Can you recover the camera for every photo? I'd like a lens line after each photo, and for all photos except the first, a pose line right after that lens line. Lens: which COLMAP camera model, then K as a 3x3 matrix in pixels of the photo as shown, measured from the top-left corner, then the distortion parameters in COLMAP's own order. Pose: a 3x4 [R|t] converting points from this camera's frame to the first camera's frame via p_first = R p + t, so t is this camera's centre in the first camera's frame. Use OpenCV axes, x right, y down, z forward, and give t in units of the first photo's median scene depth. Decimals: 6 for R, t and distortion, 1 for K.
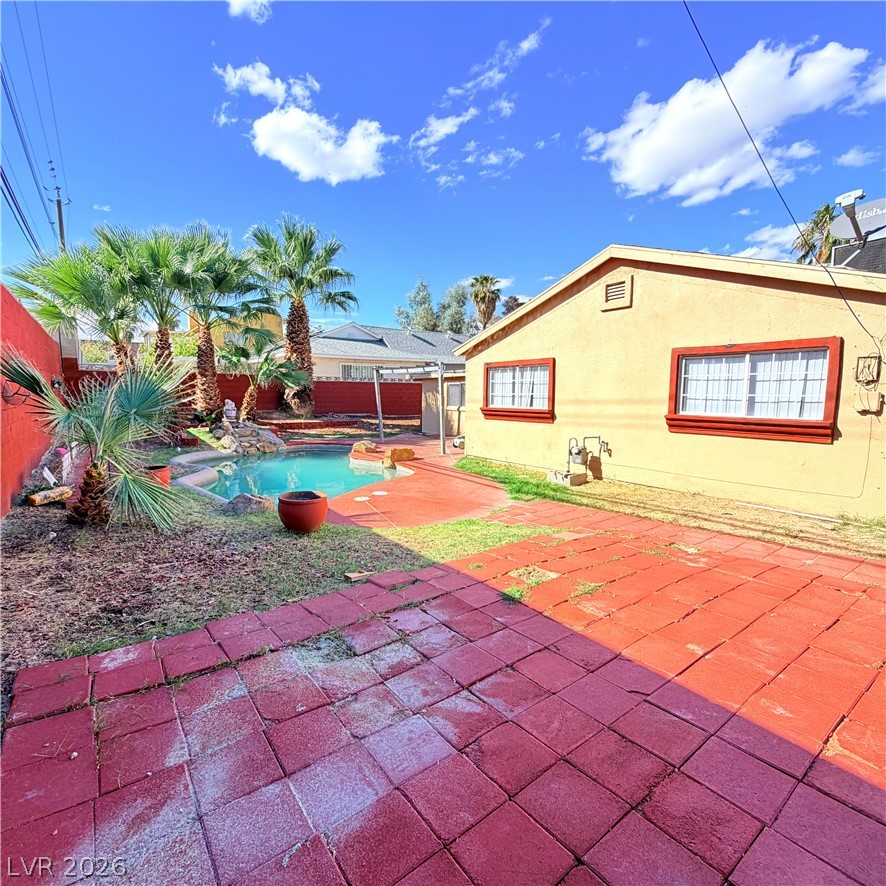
lens RADIAL K [[474.8, 0, 443.0], [0, 474.8, 443.0], [0, 0, 1]] dist [0.003655, 0.002201]
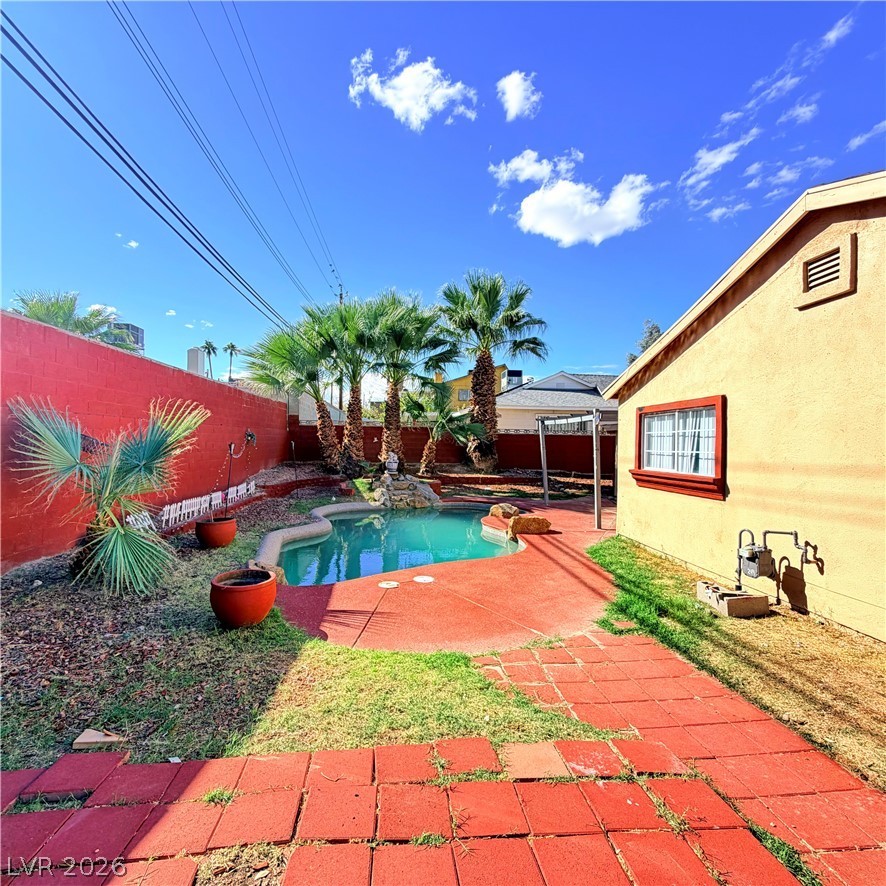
lens RADIAL K [[474.8, 0, 443.0], [0, 474.8, 443.0], [0, 0, 1]] dist [0.003655, 0.002201]
pose [[0.862455, 0.009342, -0.506048, 0.160736], [-0.065954, 0.993379, -0.094067, -0.023778], [0.501819, 0.114505, 0.857360, 0.199793]]
